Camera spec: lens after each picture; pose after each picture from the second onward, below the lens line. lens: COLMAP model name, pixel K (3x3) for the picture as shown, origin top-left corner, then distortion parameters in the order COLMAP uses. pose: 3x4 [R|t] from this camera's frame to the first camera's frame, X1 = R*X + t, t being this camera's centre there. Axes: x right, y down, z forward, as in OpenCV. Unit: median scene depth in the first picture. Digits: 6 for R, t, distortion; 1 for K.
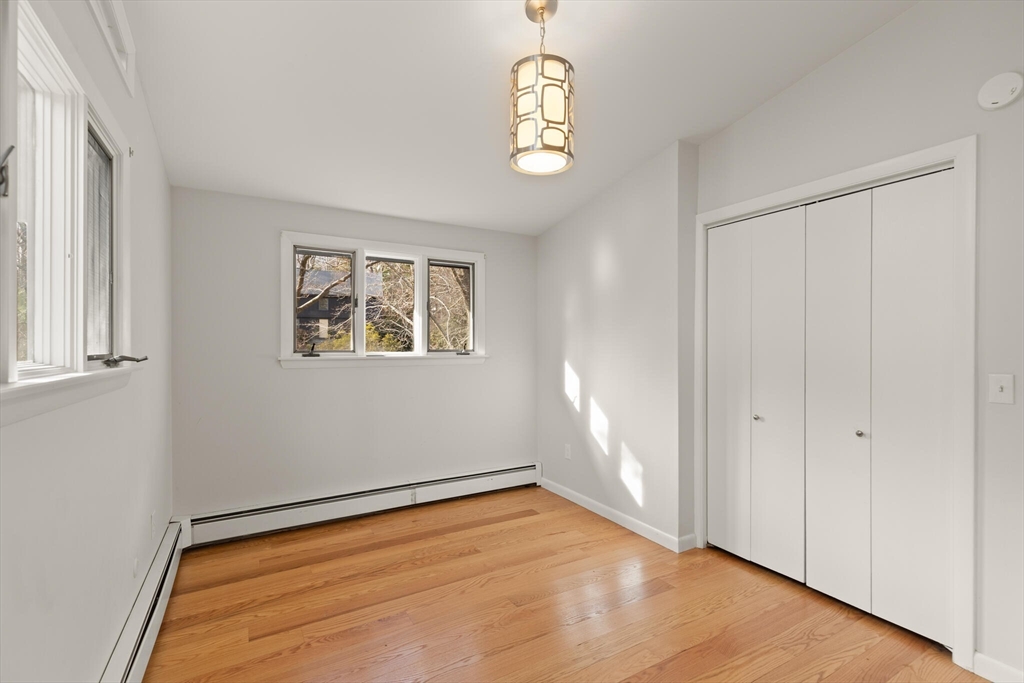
lens RADIAL K [[467.0, 0, 494.2], [0, 467.0, 354.3], [0, 0, 1]] dist [0.014070, -0.004596]
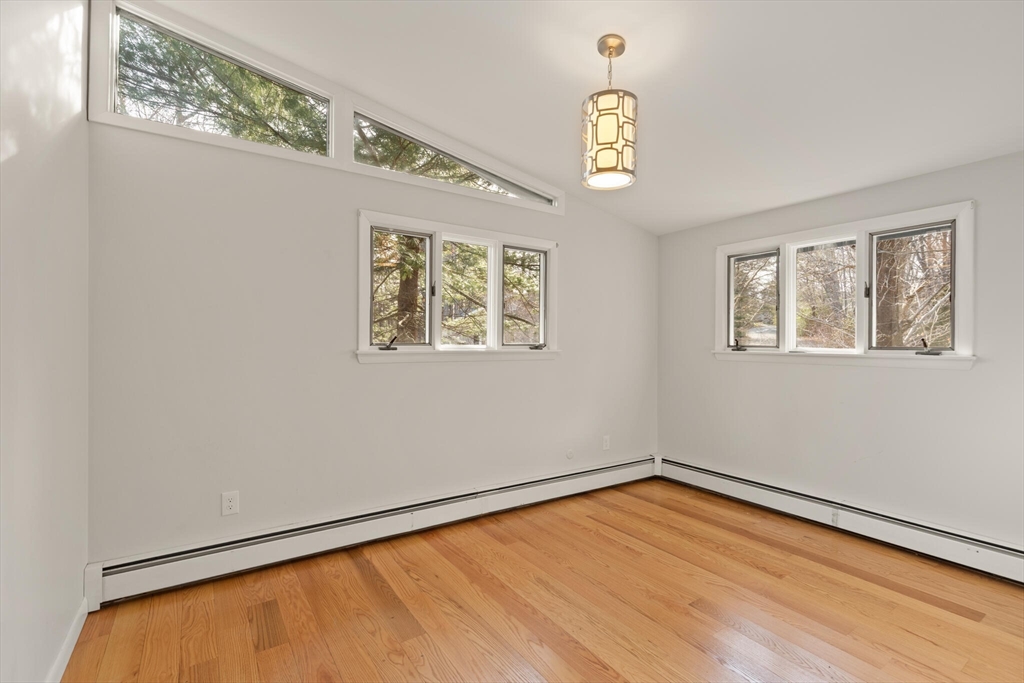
lens RADIAL K [[467.0, 0, 521.5], [0, 467.0, 346.6], [0, 0, 1]] dist [0.014070, -0.004596]
pose [[0.082426, 0.015110, -0.996483, 0.752552], [-0.022150, 0.999666, 0.013326, -0.008820], [0.996351, 0.020974, 0.082733, 0.415835]]
